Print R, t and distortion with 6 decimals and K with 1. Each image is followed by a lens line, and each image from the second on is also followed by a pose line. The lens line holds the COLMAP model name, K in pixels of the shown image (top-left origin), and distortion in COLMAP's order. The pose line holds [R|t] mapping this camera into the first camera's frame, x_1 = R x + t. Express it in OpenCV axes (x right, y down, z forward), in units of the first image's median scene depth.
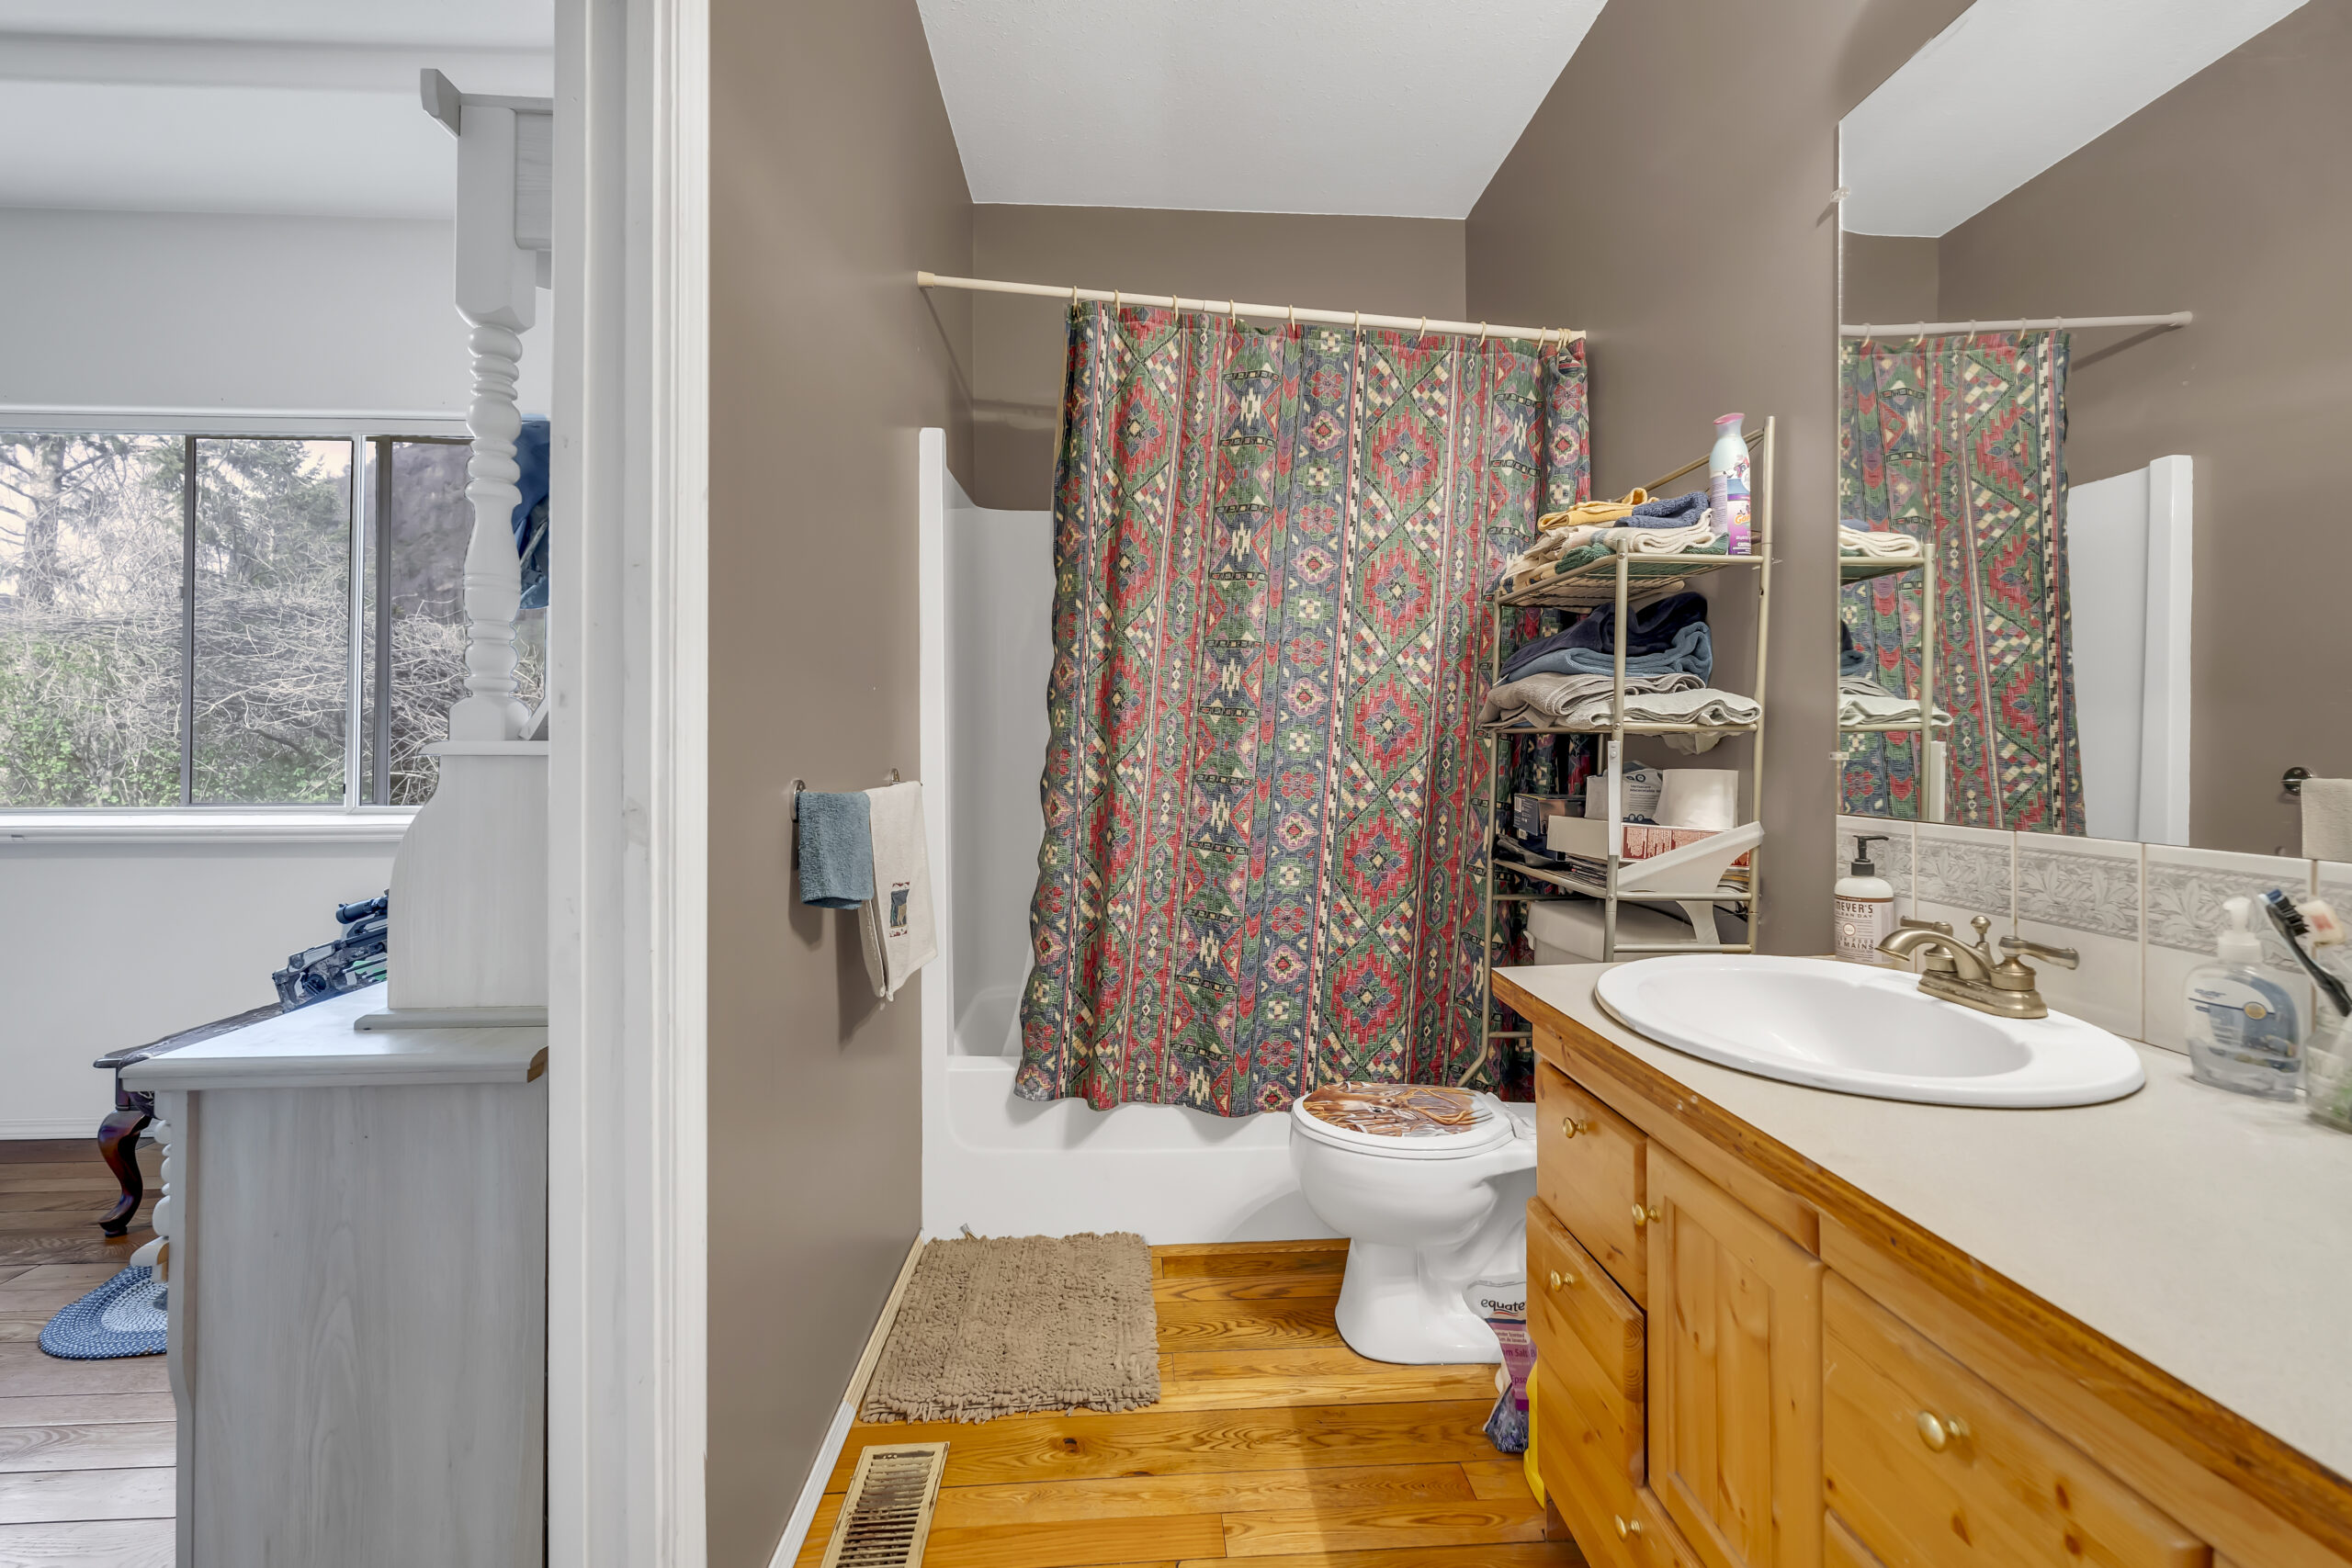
lens RADIAL K [[1058.8, 0, 1203.1], [0, 1058.8, 734.6], [0, 0, 1]] dist [-0.002225, -0.000596]
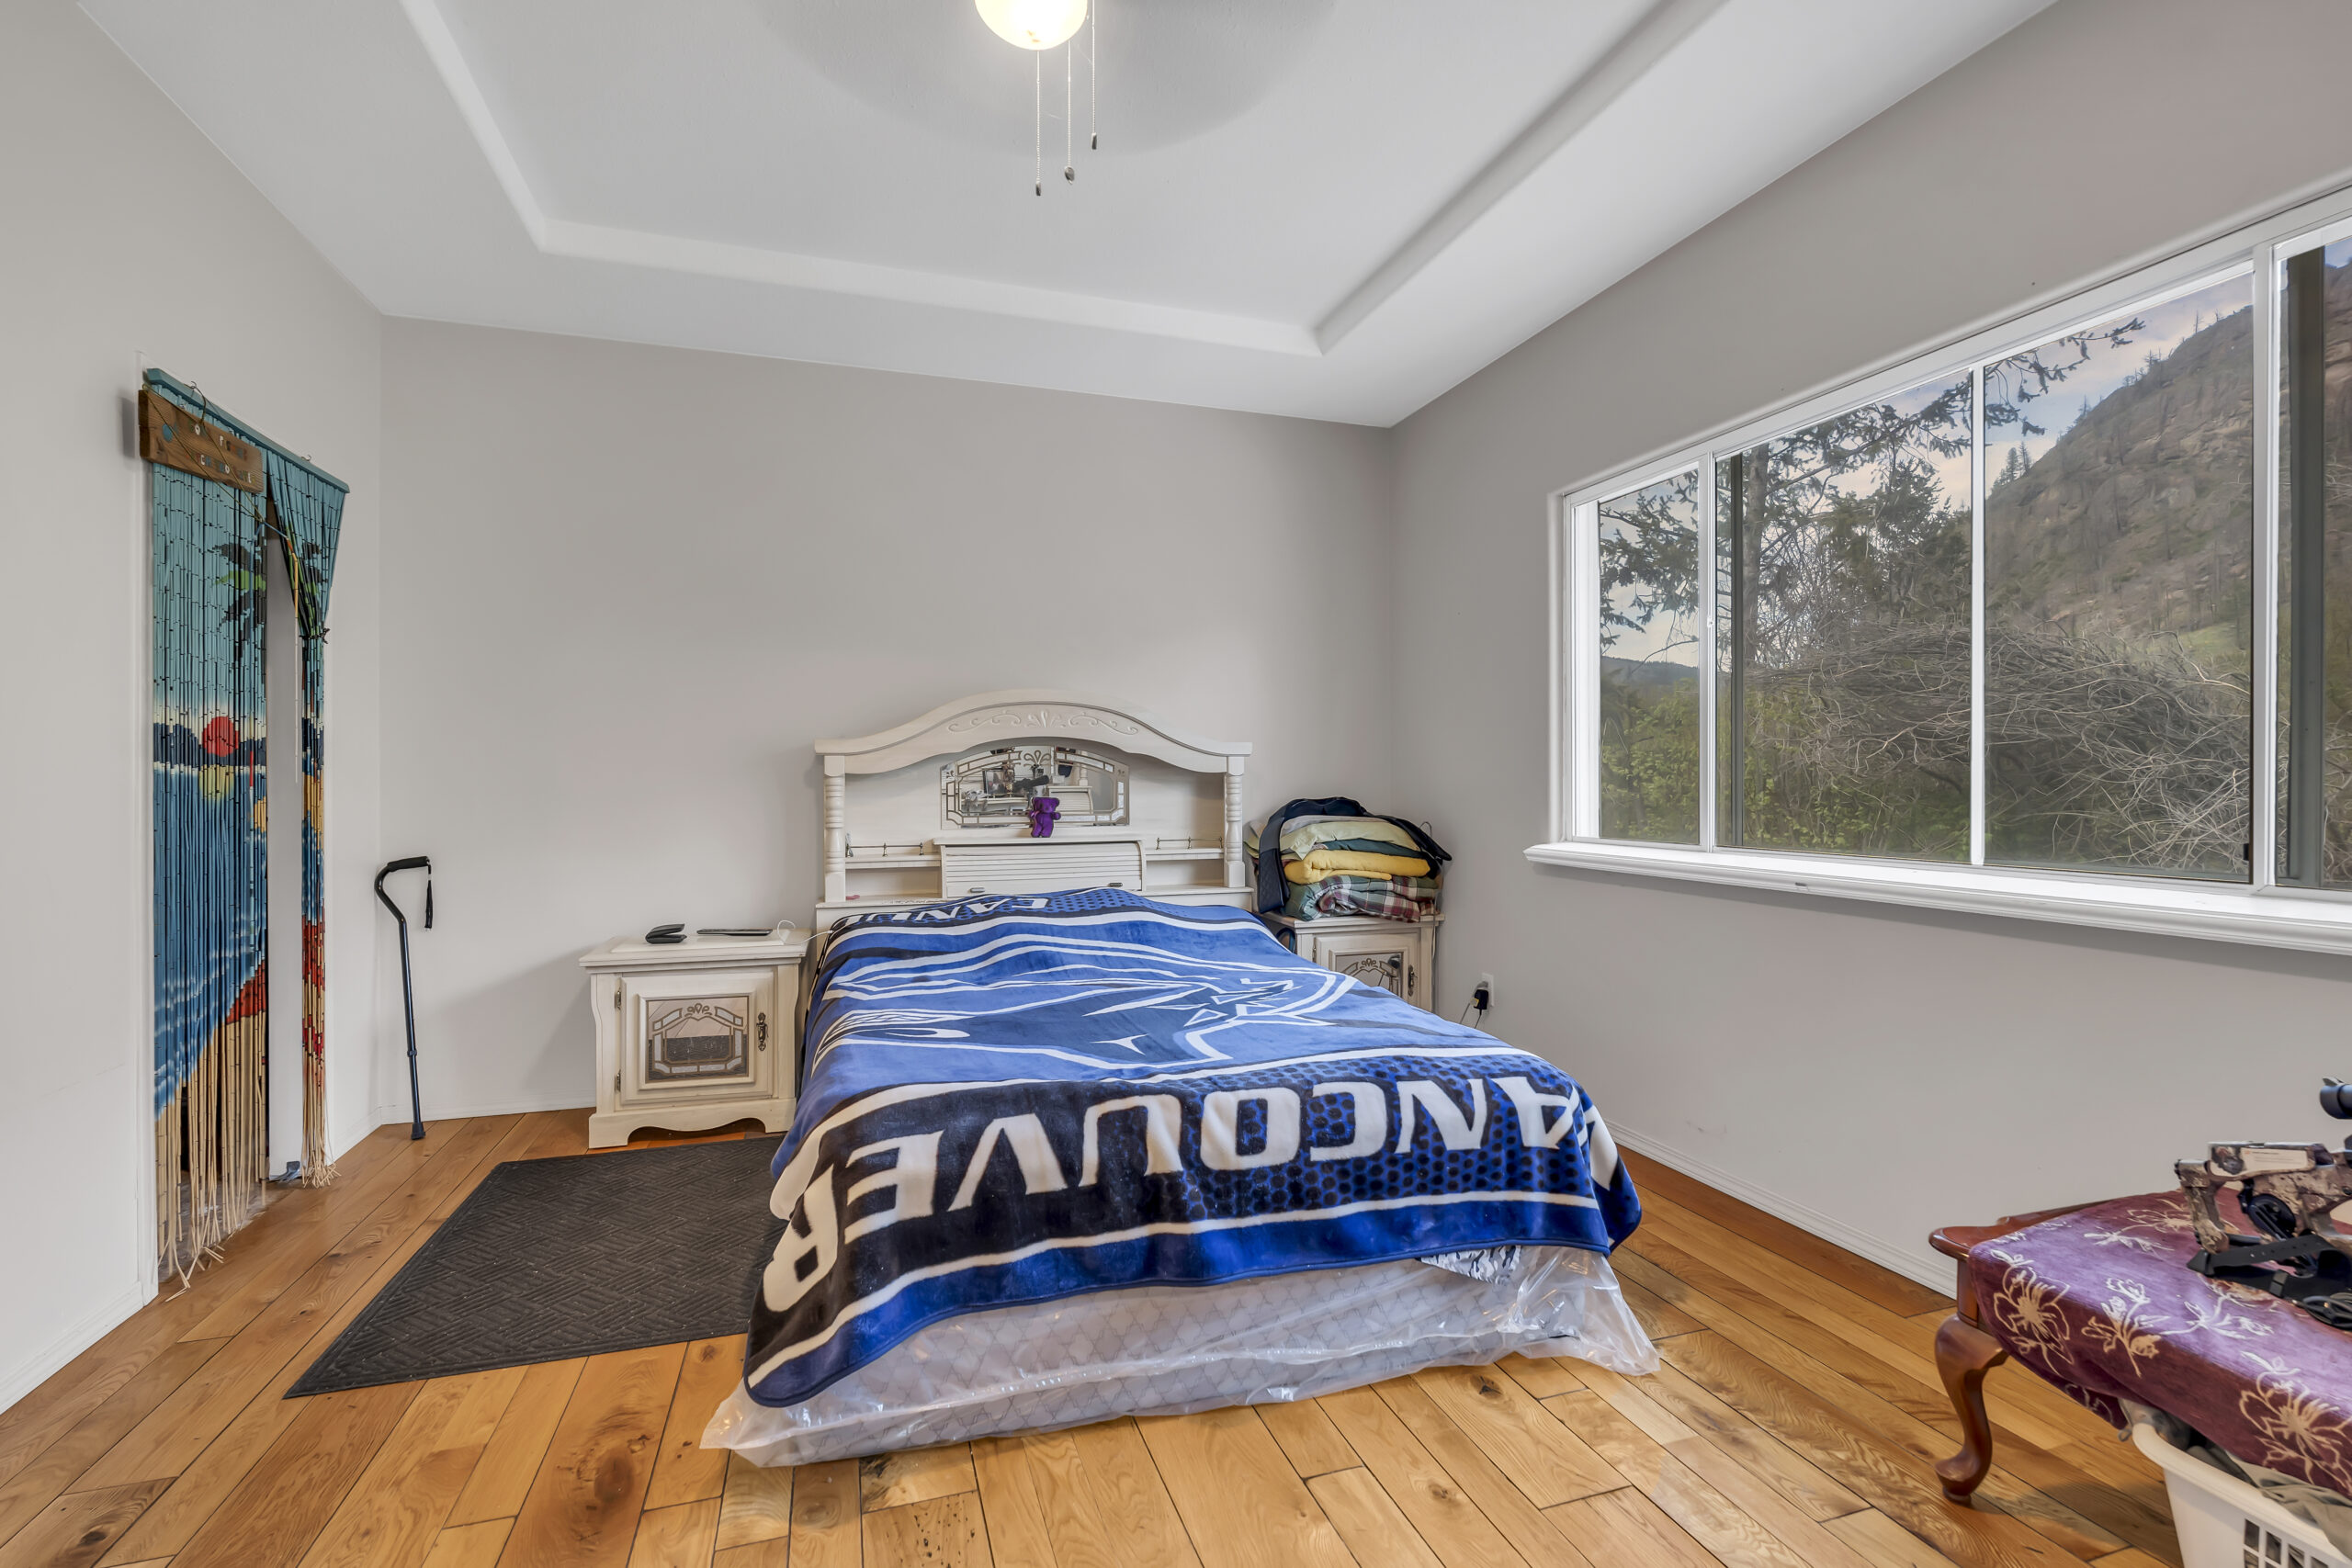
lens RADIAL K [[1058.8, 0, 1179.4], [0, 1058.8, 782.5], [0, 0, 1]] dist [-0.002225, -0.000596]
pose [[0.249631, -0.000478, -0.968341, -0.110270], [0.010441, 0.999943, 0.002198, 0.001392], [0.968285, -0.010659, 0.249621, 0.077696]]
